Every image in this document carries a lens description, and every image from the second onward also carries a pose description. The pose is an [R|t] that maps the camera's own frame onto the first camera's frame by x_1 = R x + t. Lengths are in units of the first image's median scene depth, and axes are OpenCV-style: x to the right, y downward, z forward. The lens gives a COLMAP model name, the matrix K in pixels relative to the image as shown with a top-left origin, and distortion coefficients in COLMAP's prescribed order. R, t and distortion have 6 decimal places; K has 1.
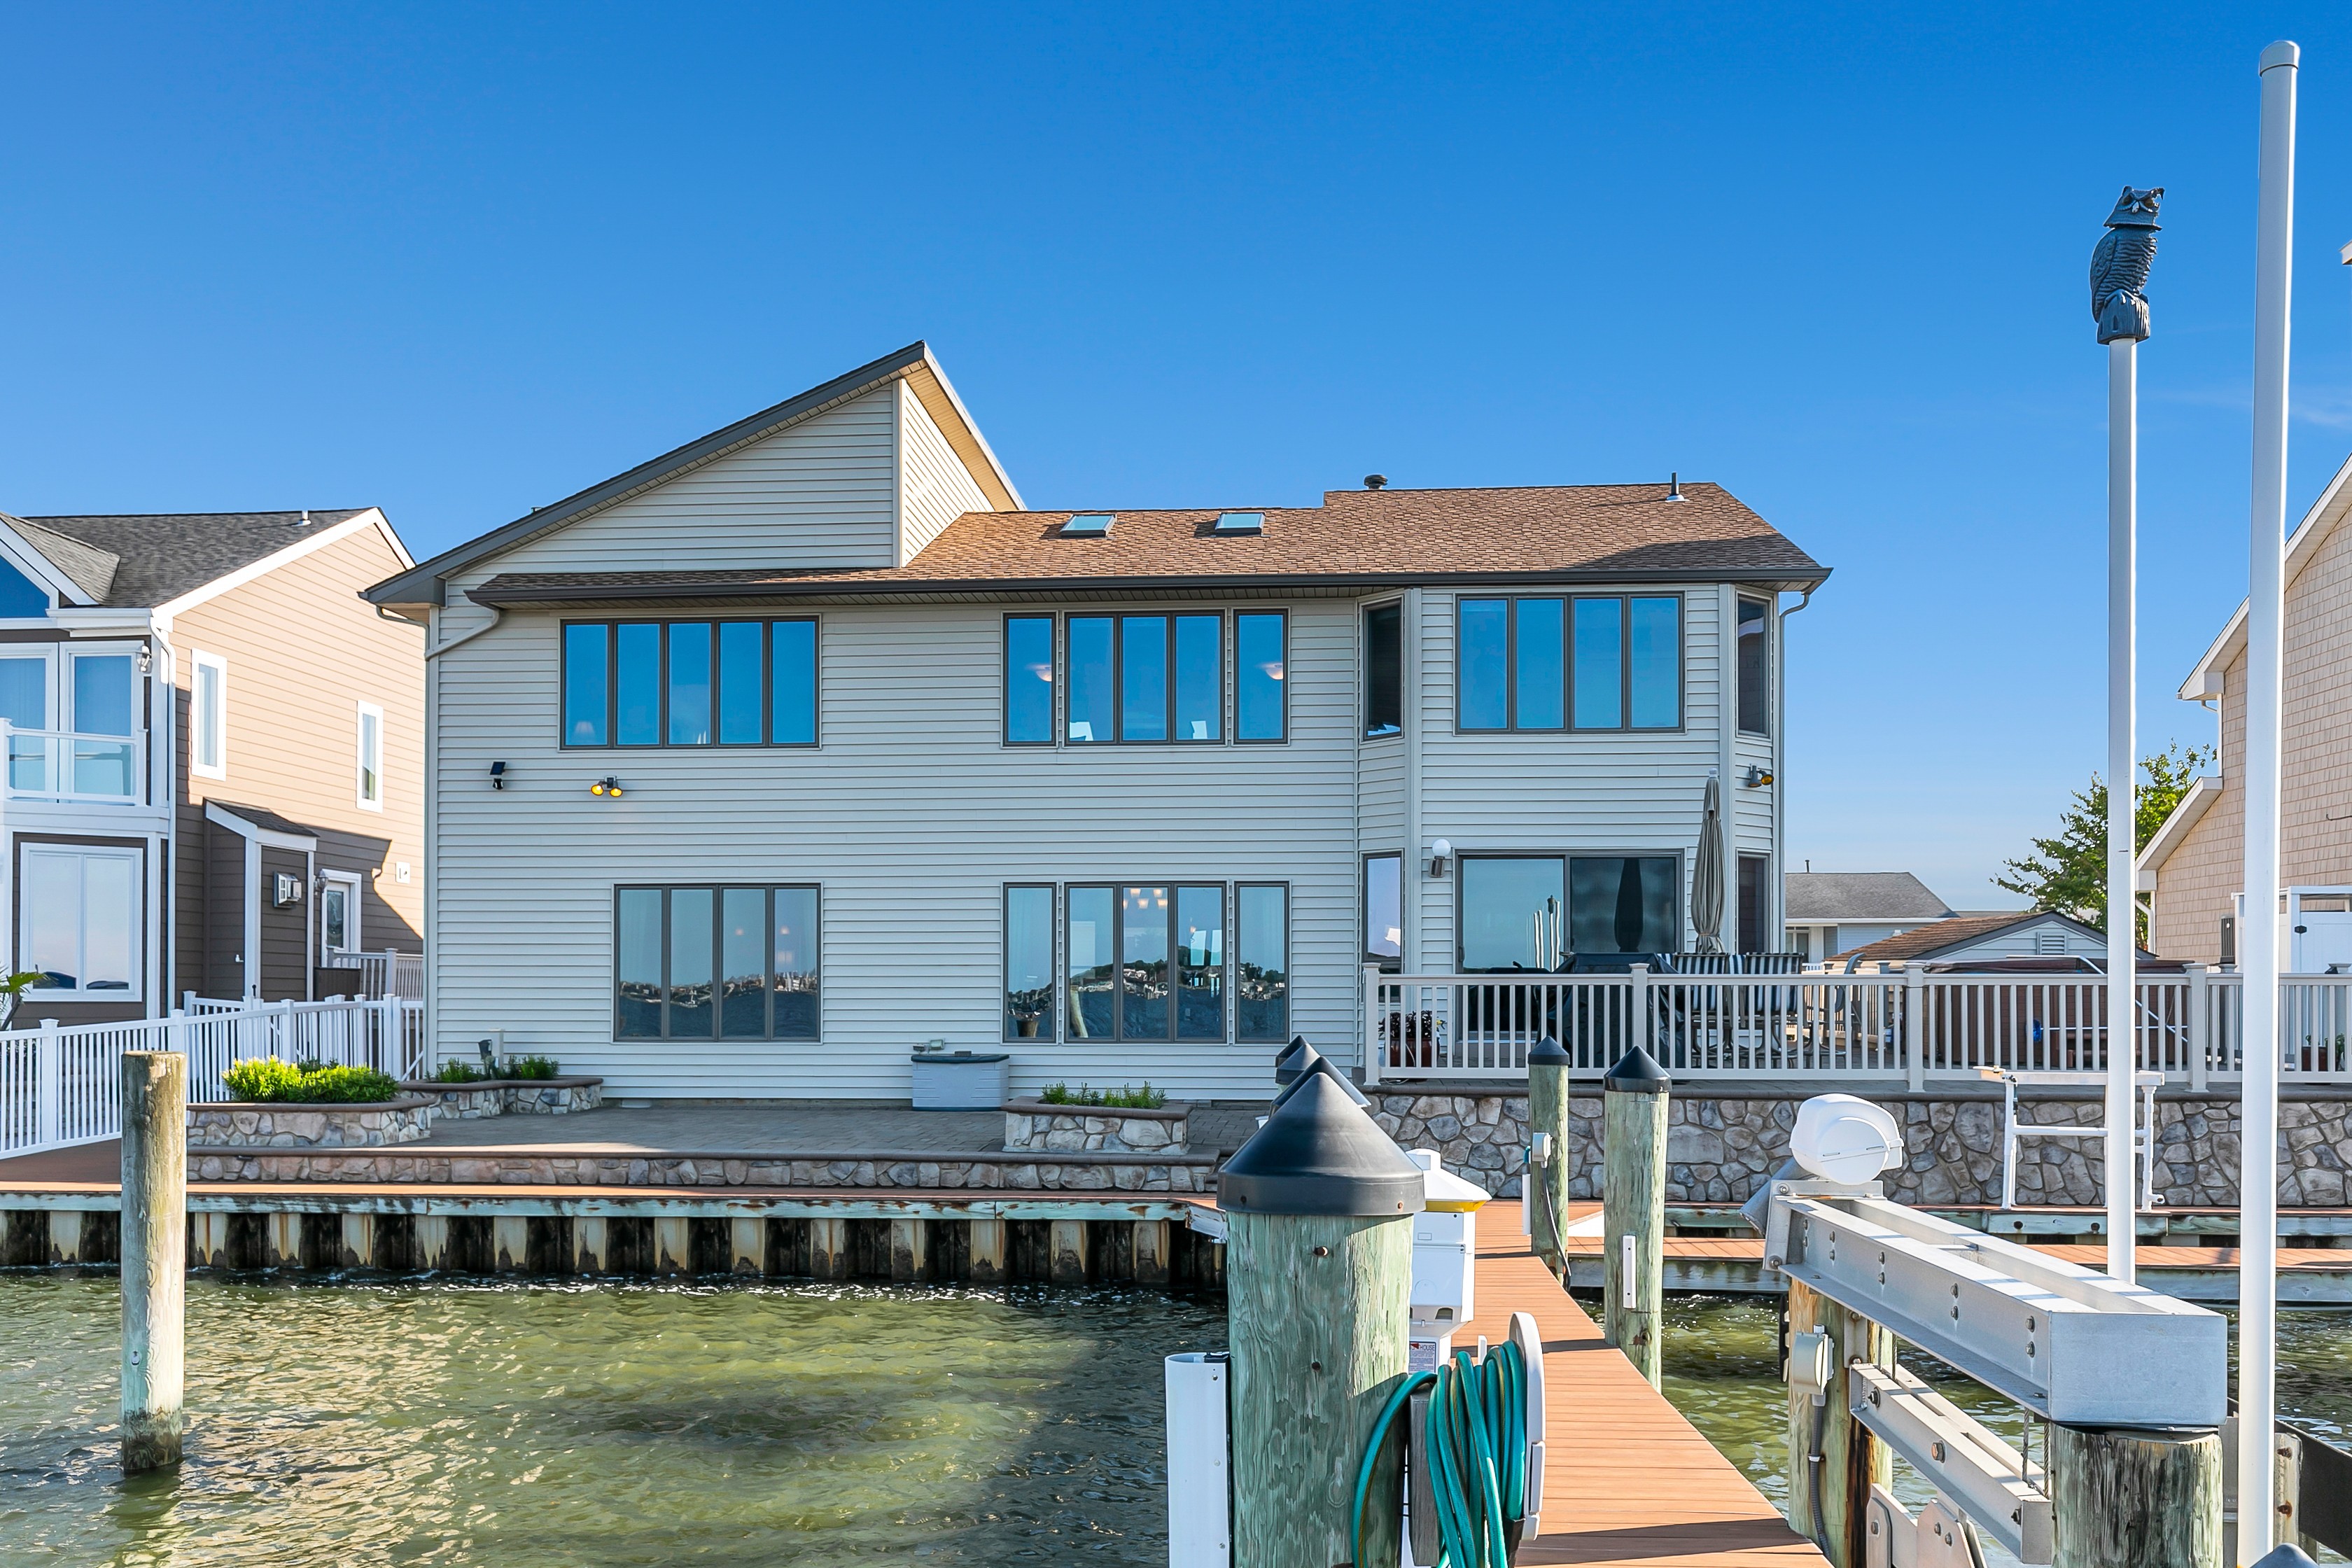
lens RADIAL K [[2017.8, 0, 1161.5], [0, 2017.8, 972.1], [0, 0, 1]] dist [0.012031, -0.001314]
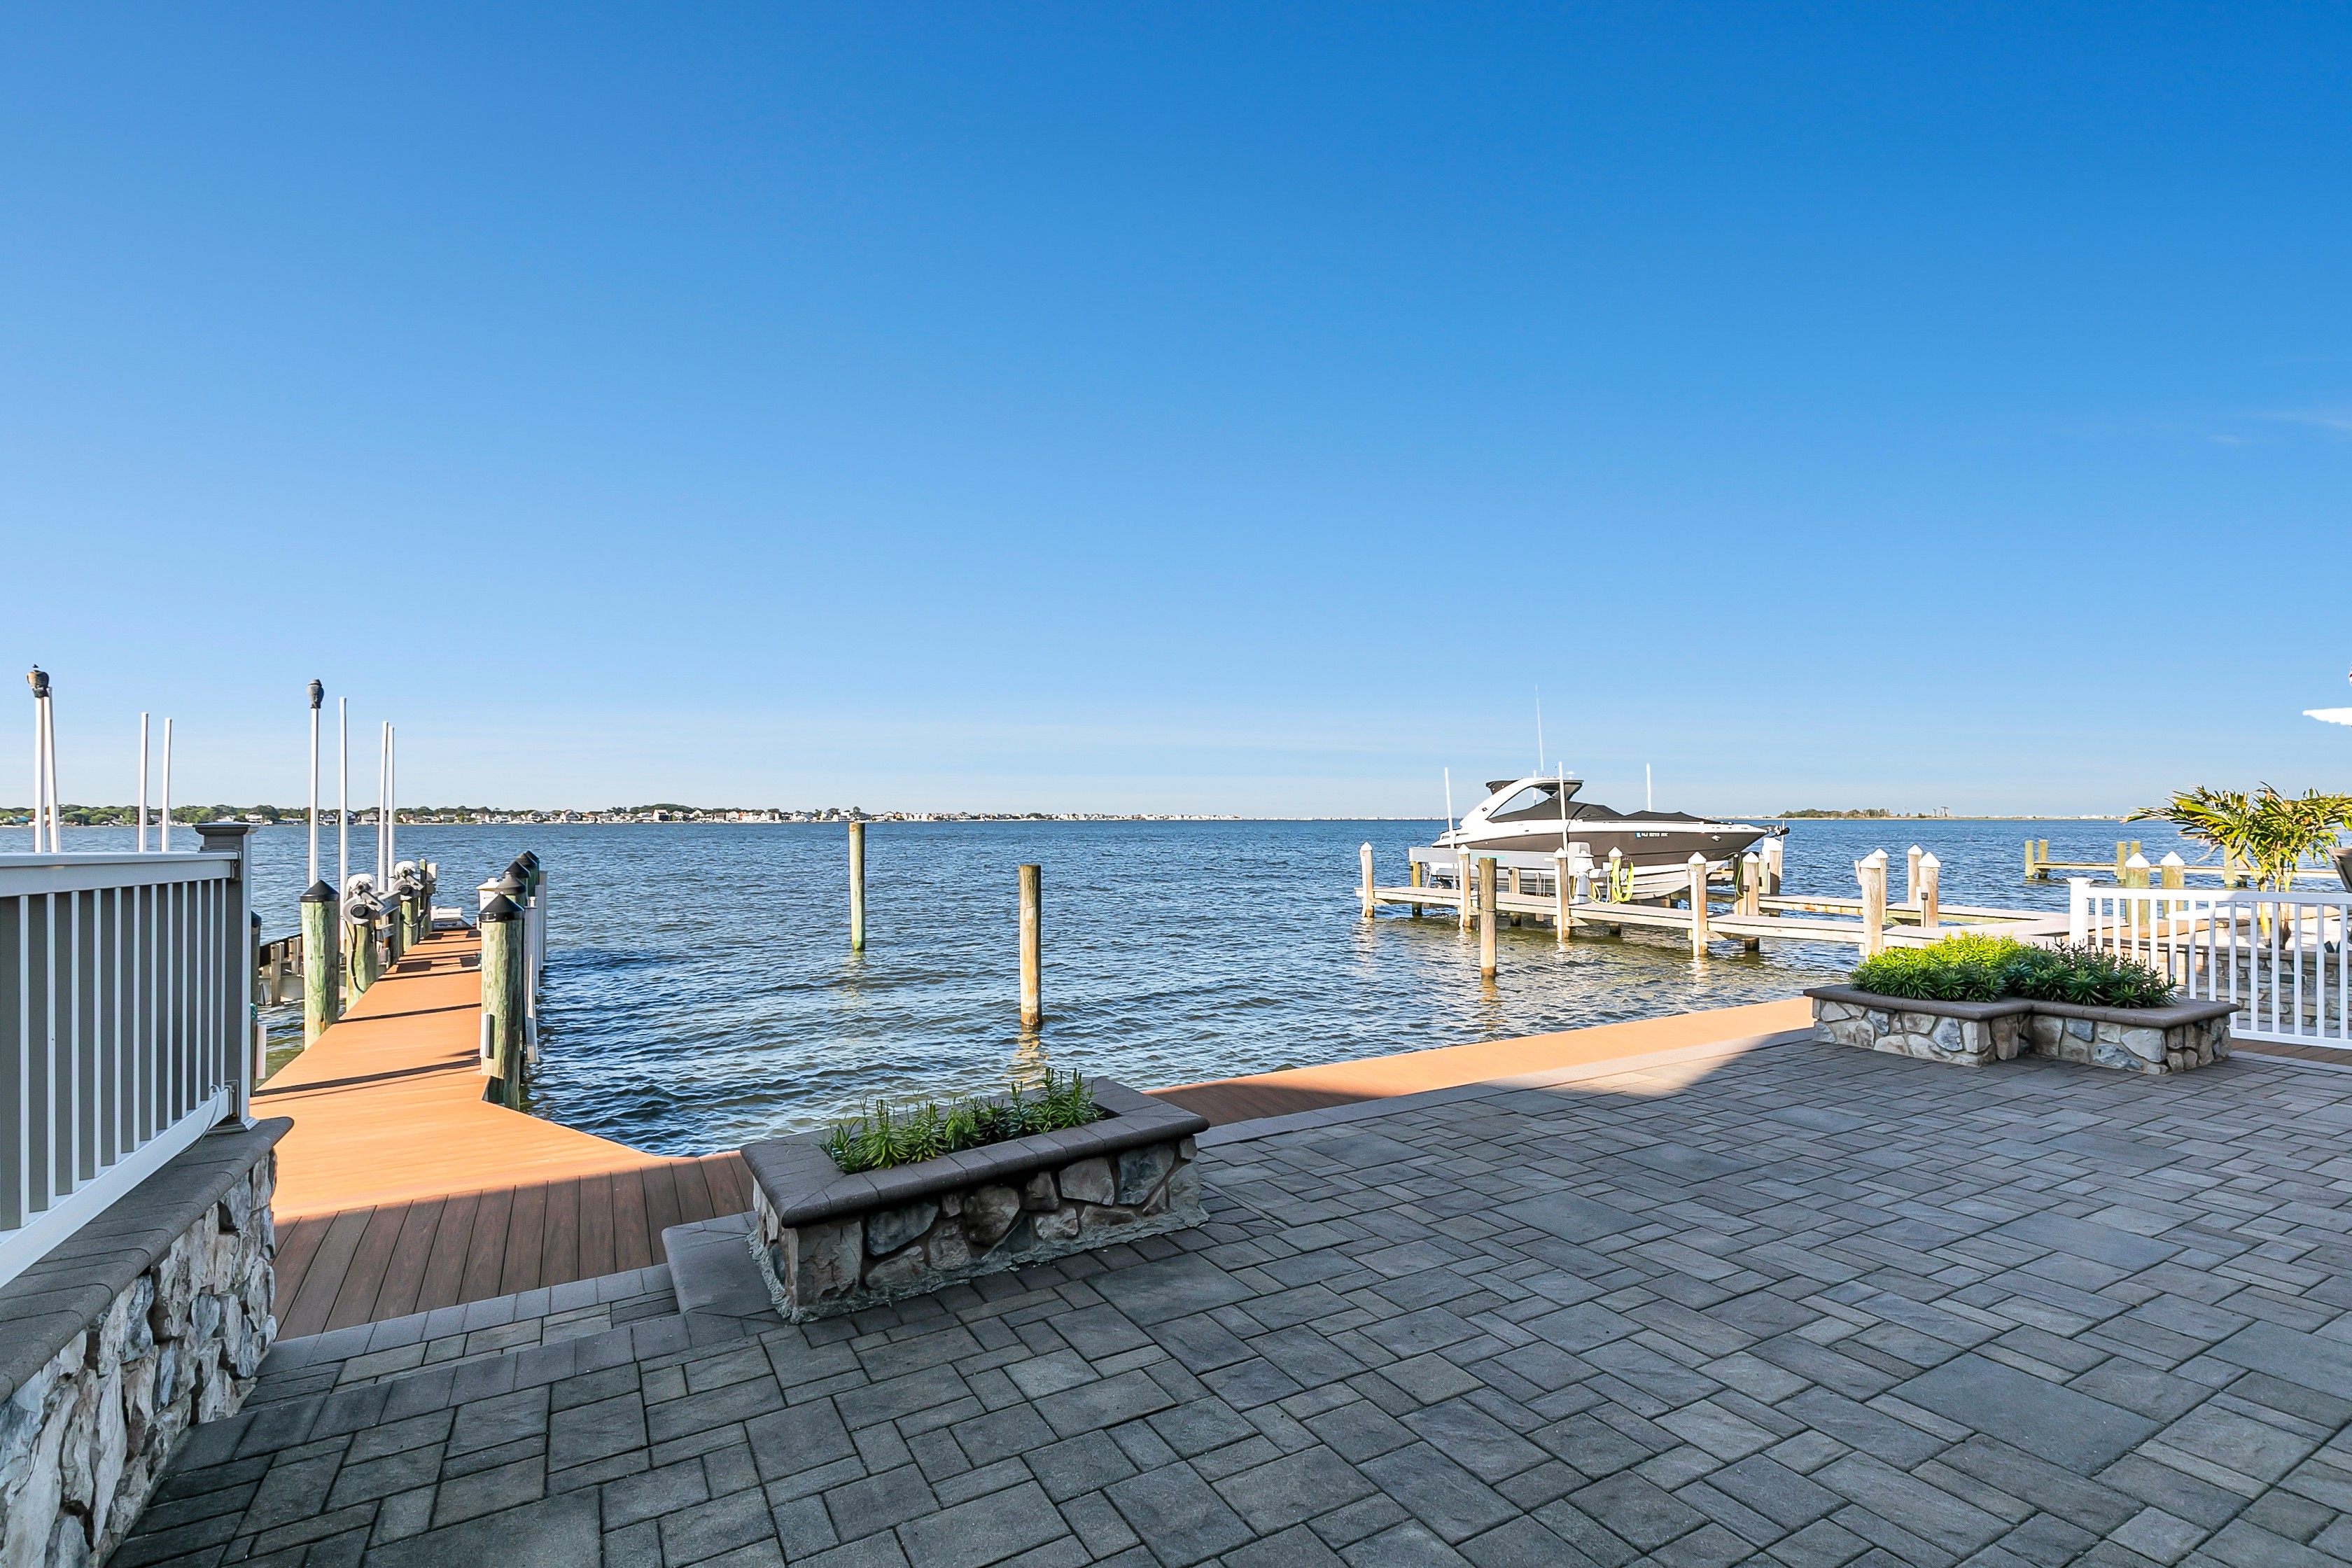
lens RADIAL K [[1083.4, 0, 1186.6], [0, 1083.4, 810.2], [0, 0, 1]] dist [0.012073, -0.002641]
pose [[-0.825241, -0.001565, -0.564778, 0.056756], [0.011548, 0.999740, -0.019644, -0.000648], [0.564662, -0.022733, -0.825009, 1.005801]]
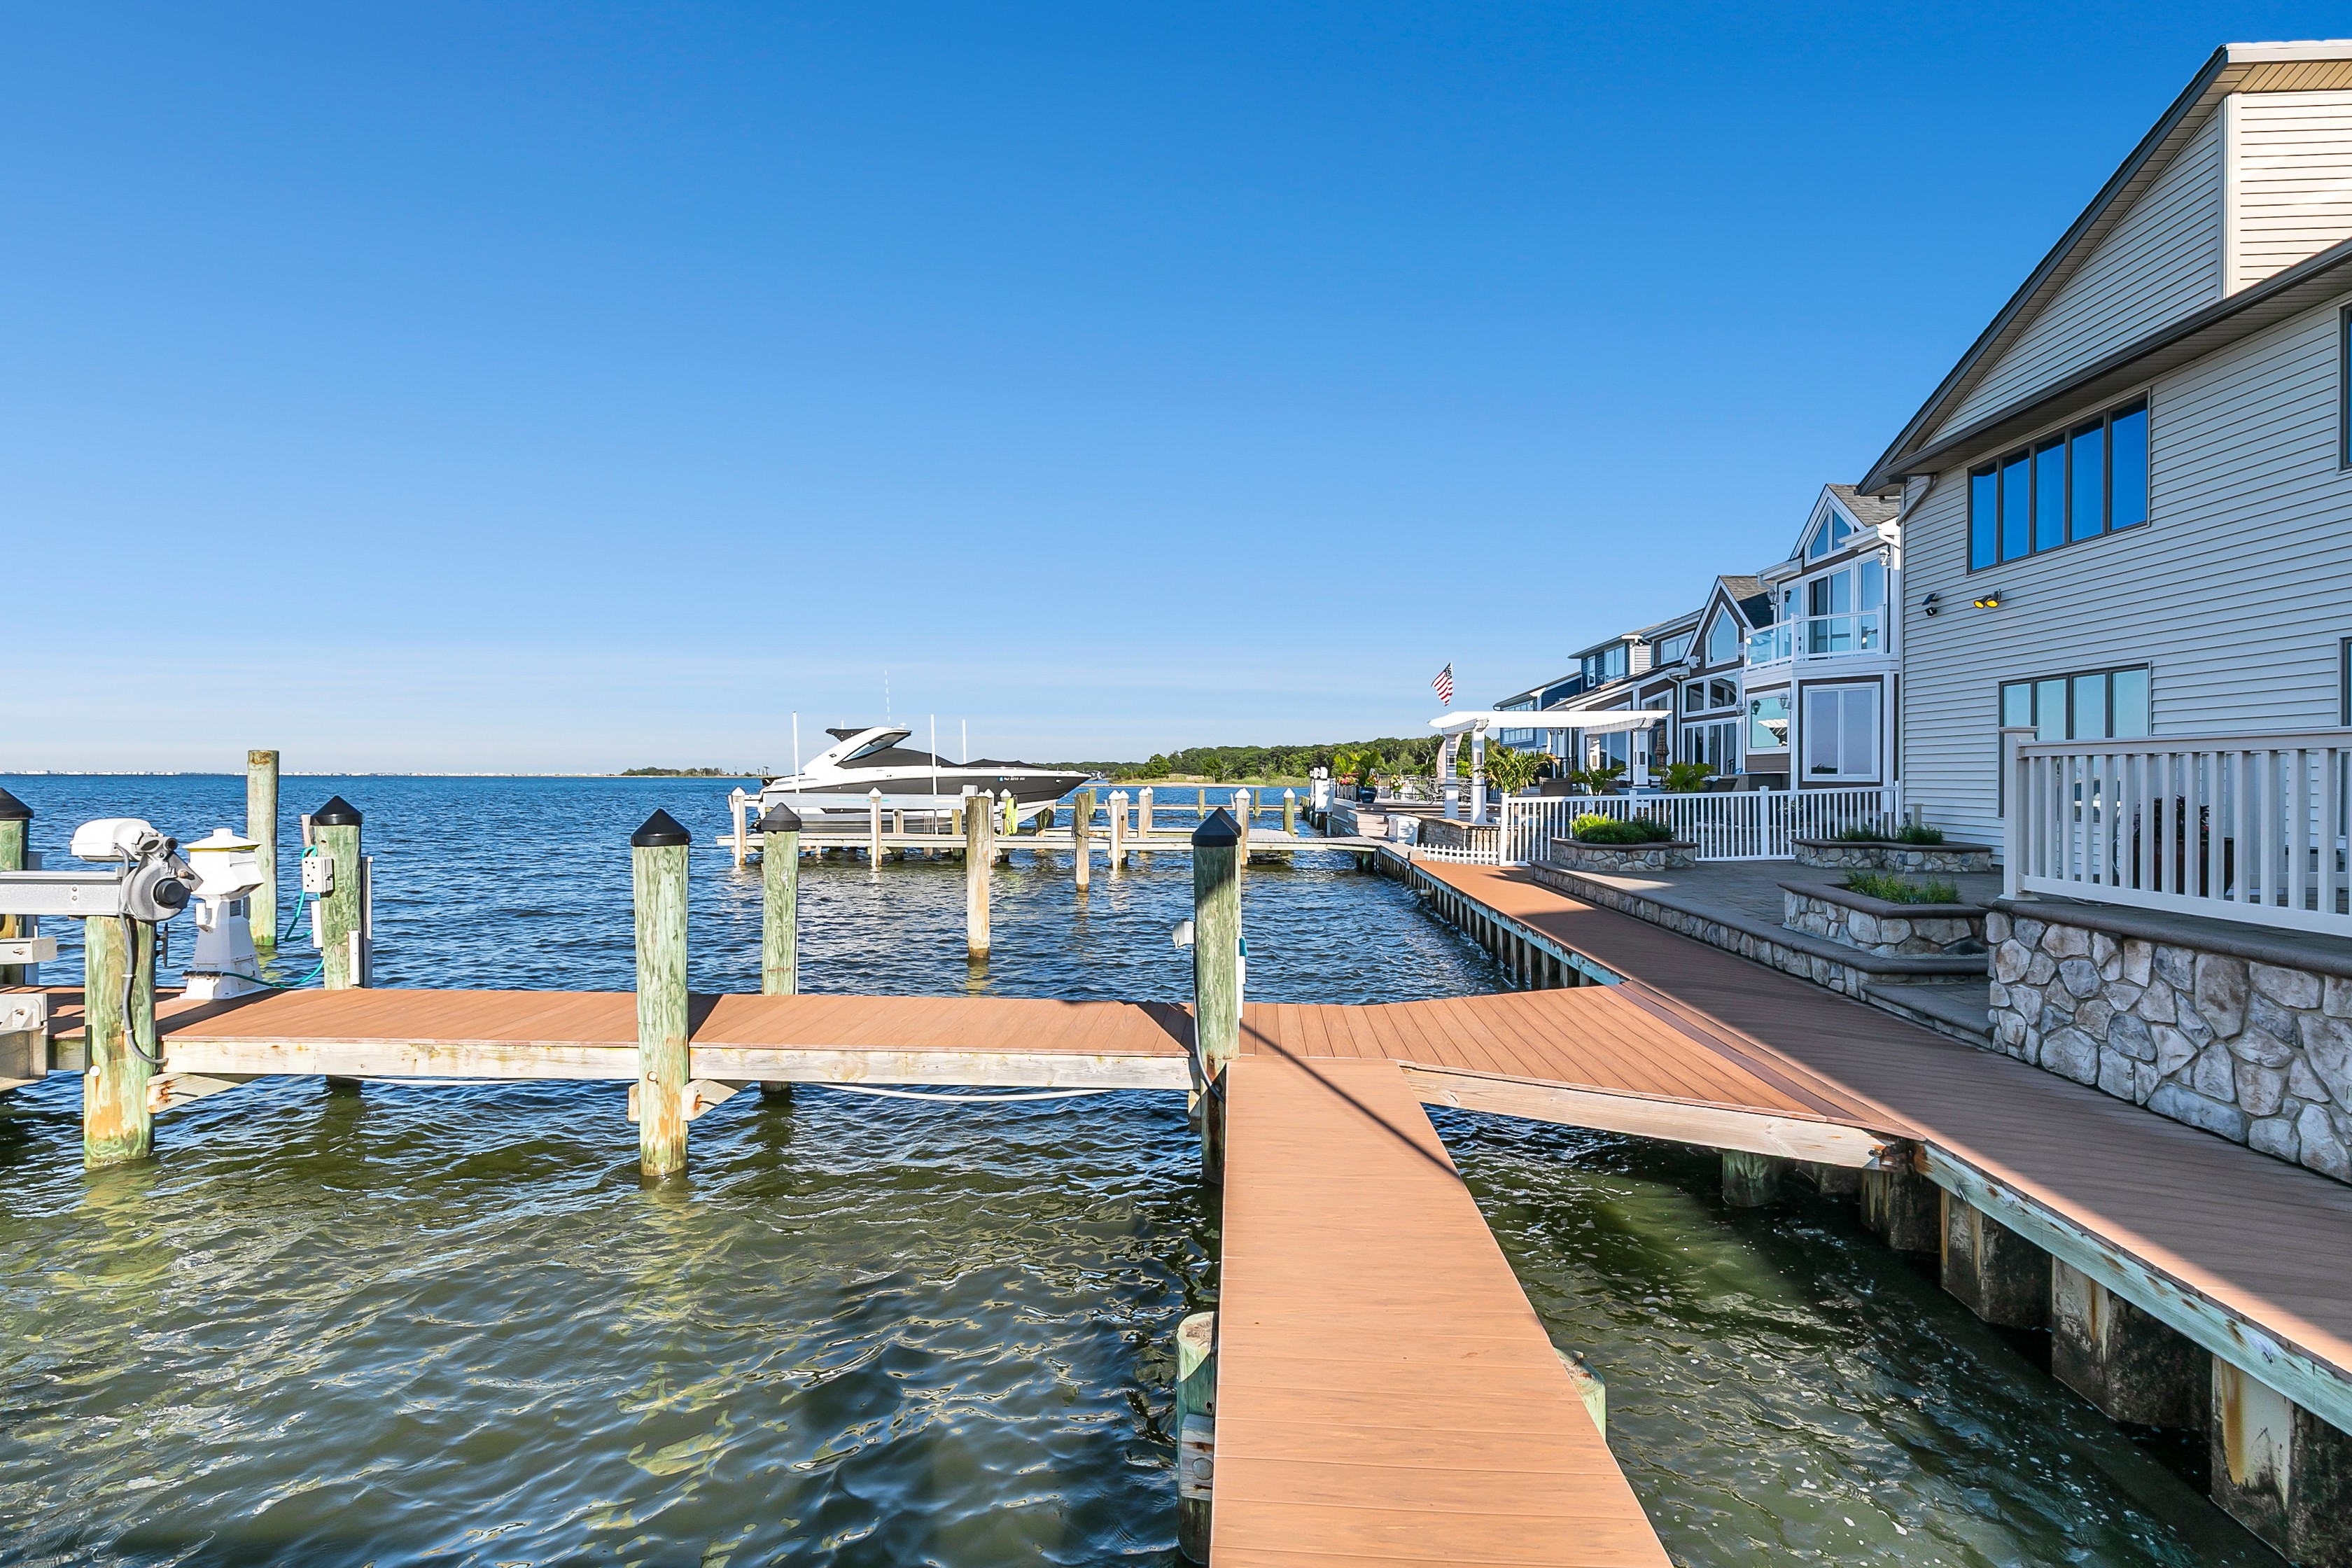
lens RADIAL K [[1083.4, 0, 1179.0], [0, 1083.4, 775.7], [0, 0, 1]] dist [0.012073, -0.002641]
pose [[0.013198, -0.002300, -0.999910, 0.376131], [0.008624, 0.999960, -0.002186, 0.008732], [0.999876, -0.008595, 0.013217, 0.550618]]
